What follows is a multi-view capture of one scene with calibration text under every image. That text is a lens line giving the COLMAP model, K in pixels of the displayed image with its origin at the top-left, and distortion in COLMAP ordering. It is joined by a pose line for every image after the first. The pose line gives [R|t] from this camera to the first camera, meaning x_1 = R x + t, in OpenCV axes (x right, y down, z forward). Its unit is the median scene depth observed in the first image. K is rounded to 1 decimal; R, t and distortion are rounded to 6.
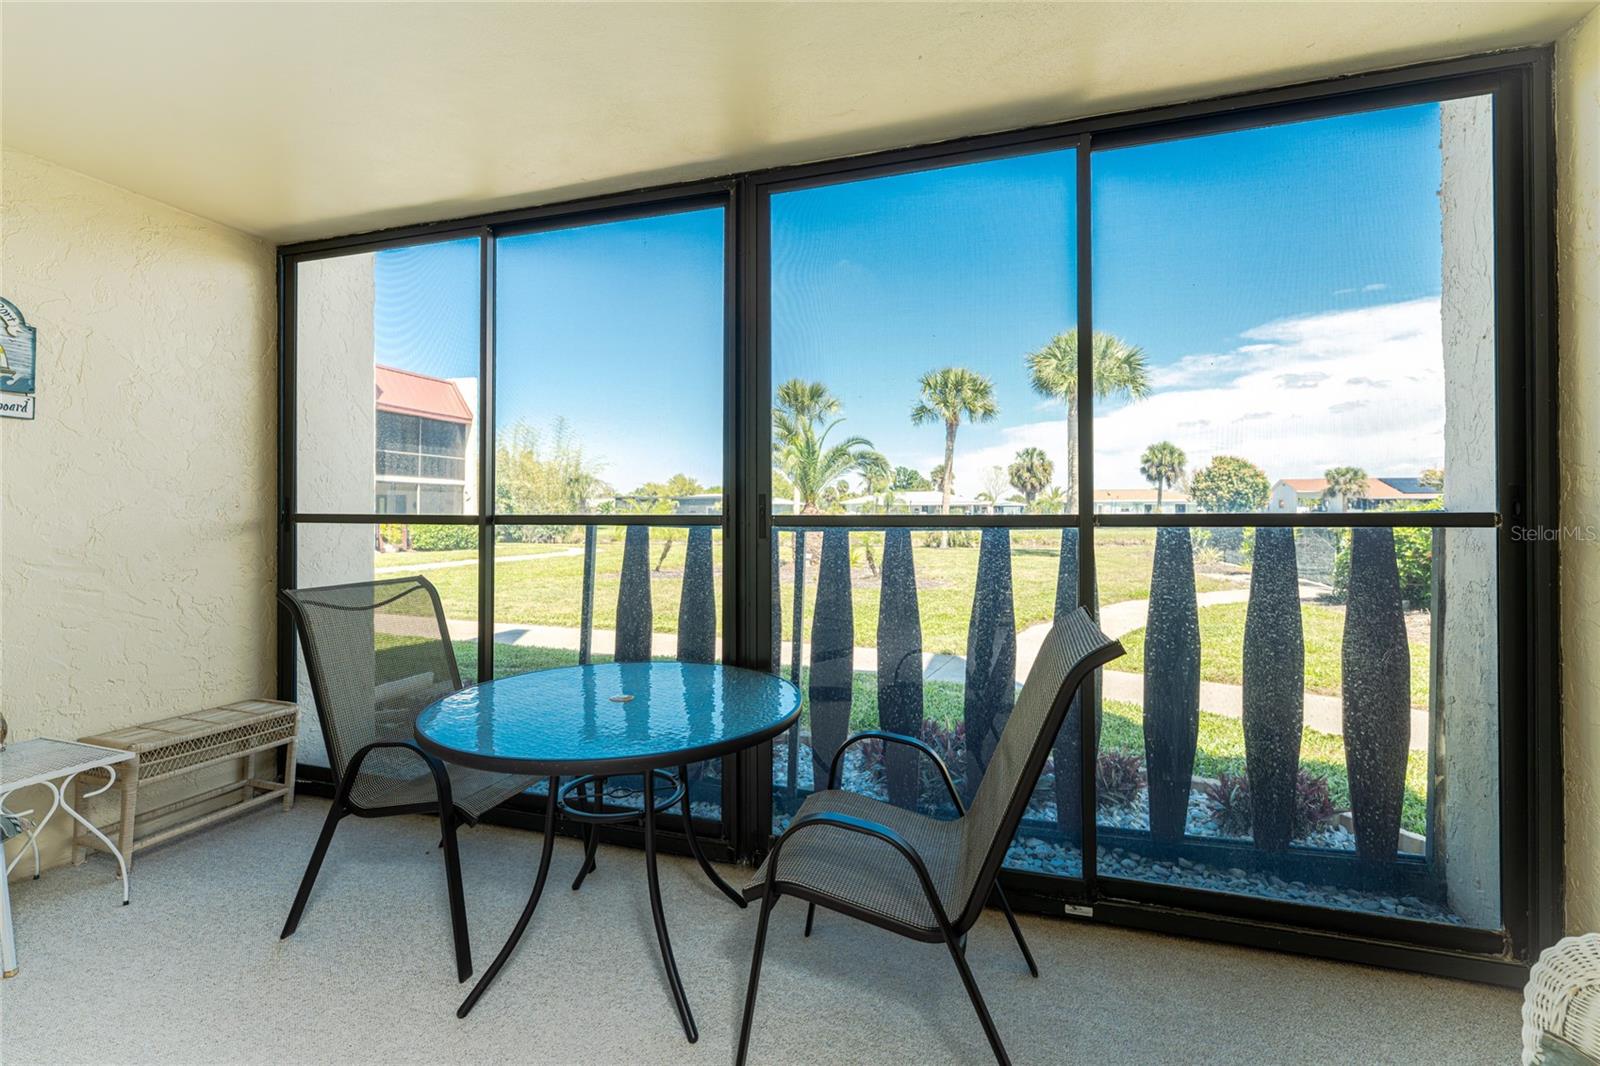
lens RADIAL K [[698.4, 0, 799.6], [0, 698.4, 515.0], [0, 0, 1]] dist [-0.001031, -0.000094]
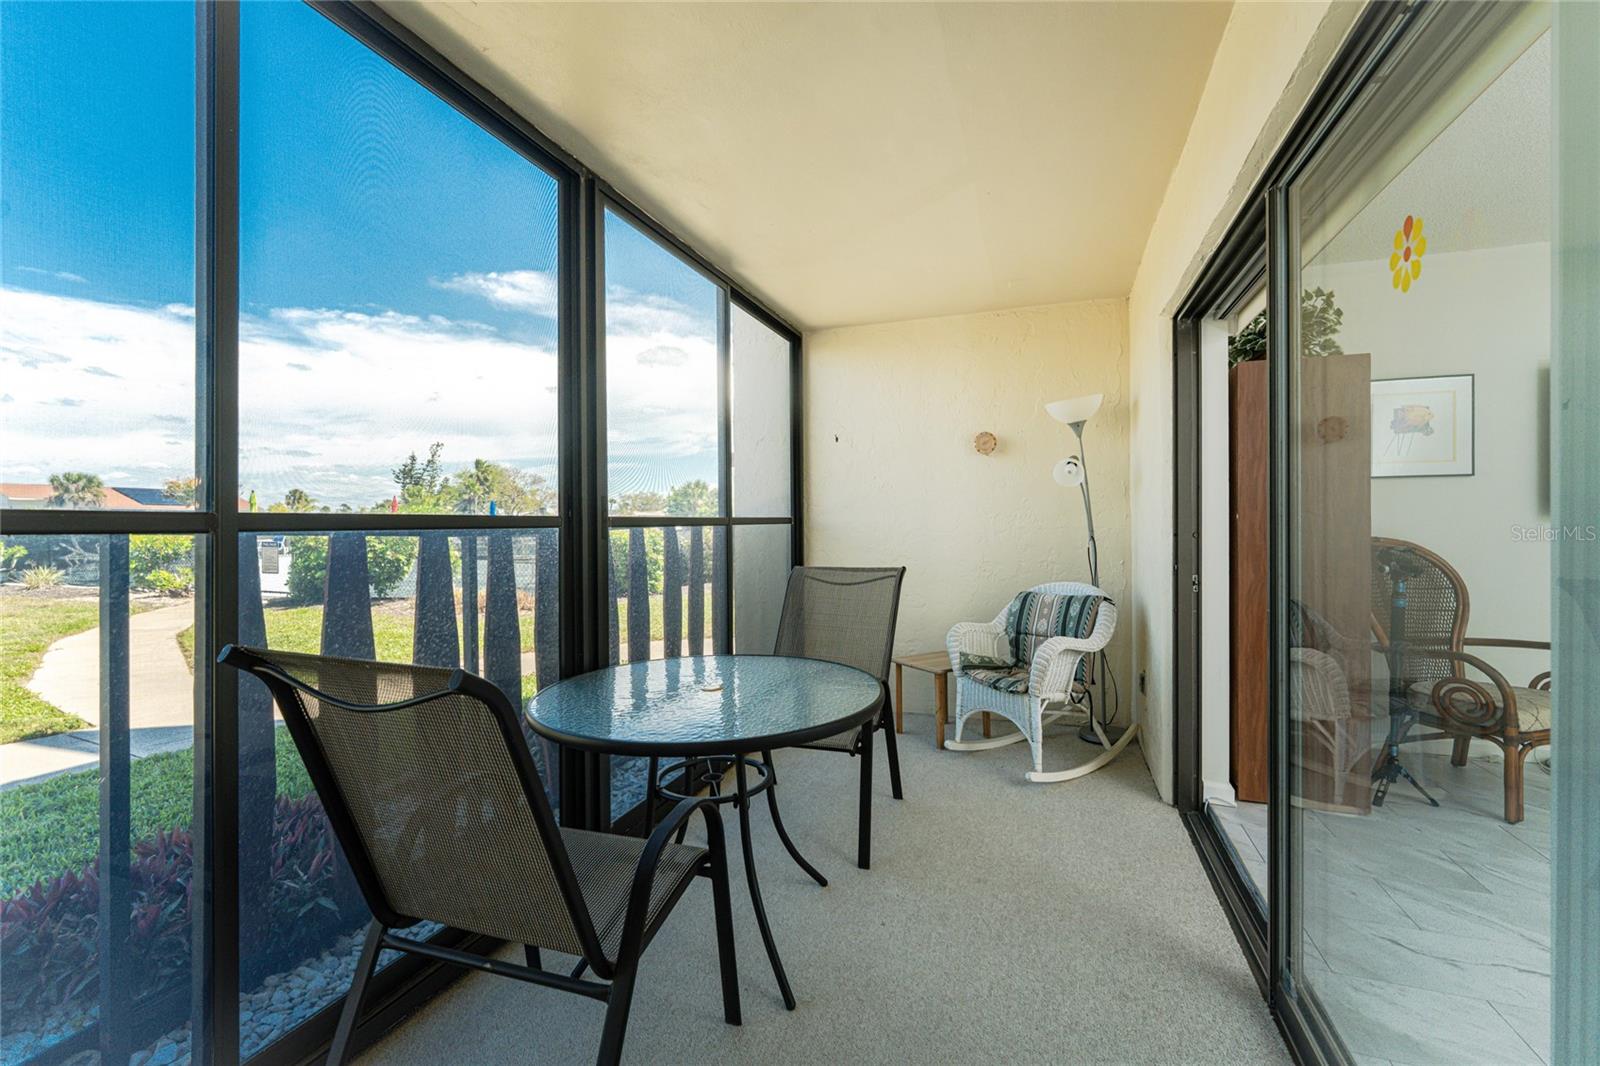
lens RADIAL K [[717.6, 0, 800.0], [0, 717.6, 533.0], [0, 0, 1]] dist [-0.000454, -0.000083]
pose [[0.026569, -0.012121, 0.999573, -0.961782], [0.005433, 0.999913, 0.011980, 0.012796], [-0.999632, 0.005112, 0.026633, 0.594642]]
